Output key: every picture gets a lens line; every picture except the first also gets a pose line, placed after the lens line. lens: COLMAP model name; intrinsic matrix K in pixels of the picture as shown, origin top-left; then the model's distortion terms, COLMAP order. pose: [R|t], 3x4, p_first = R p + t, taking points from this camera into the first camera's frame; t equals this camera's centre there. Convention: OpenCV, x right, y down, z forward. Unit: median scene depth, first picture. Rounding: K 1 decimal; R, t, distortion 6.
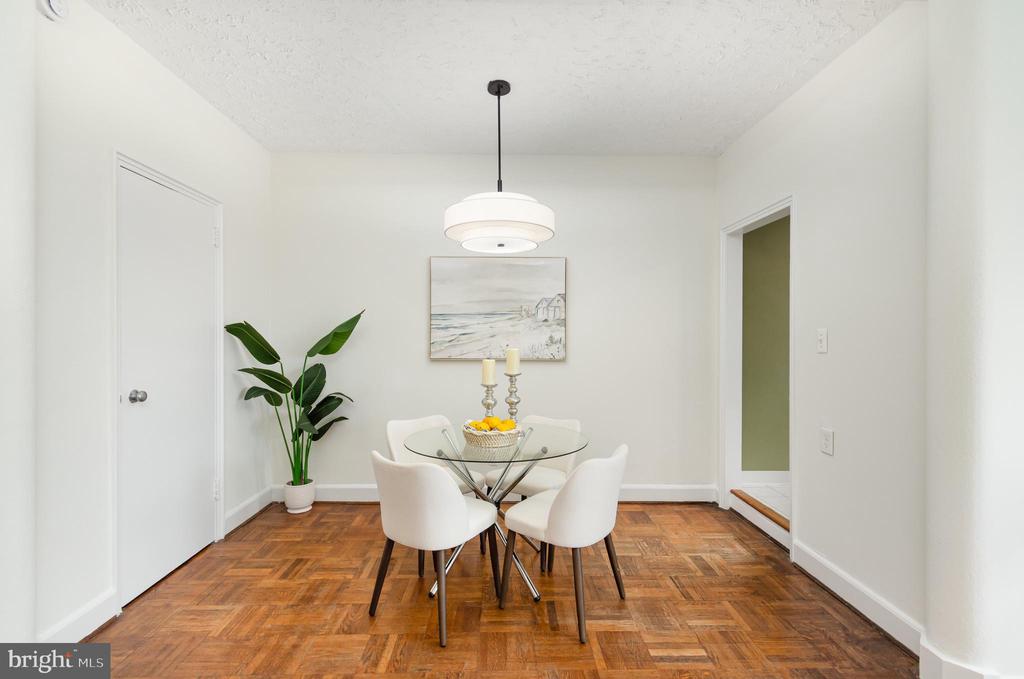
lens RADIAL K [[457.5, 0, 513.3], [0, 457.5, 335.6], [0, 0, 1]] dist [0.004342, 0.000055]
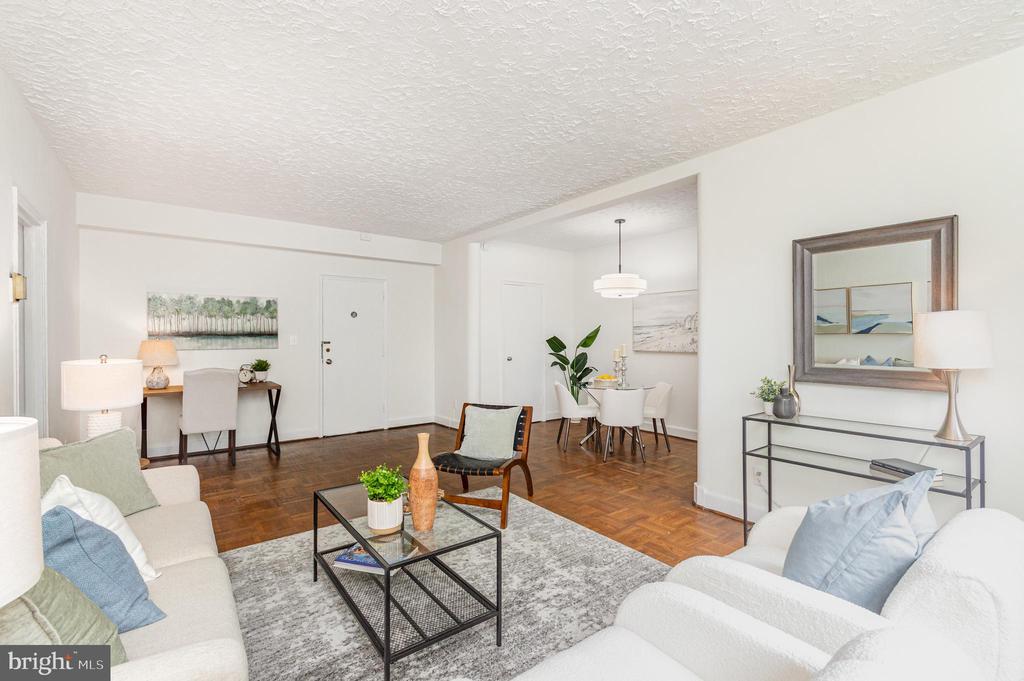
lens RADIAL K [[457.5, 0, 512.8], [0, 457.5, 344.6], [0, 0, 1]] dist [0.004342, 0.000055]
pose [[0.588205, 0.002988, -0.808706, 1.094111], [0.013553, 0.999816, 0.013552, -0.007226], [0.808598, -0.018931, 0.588057, -0.504556]]
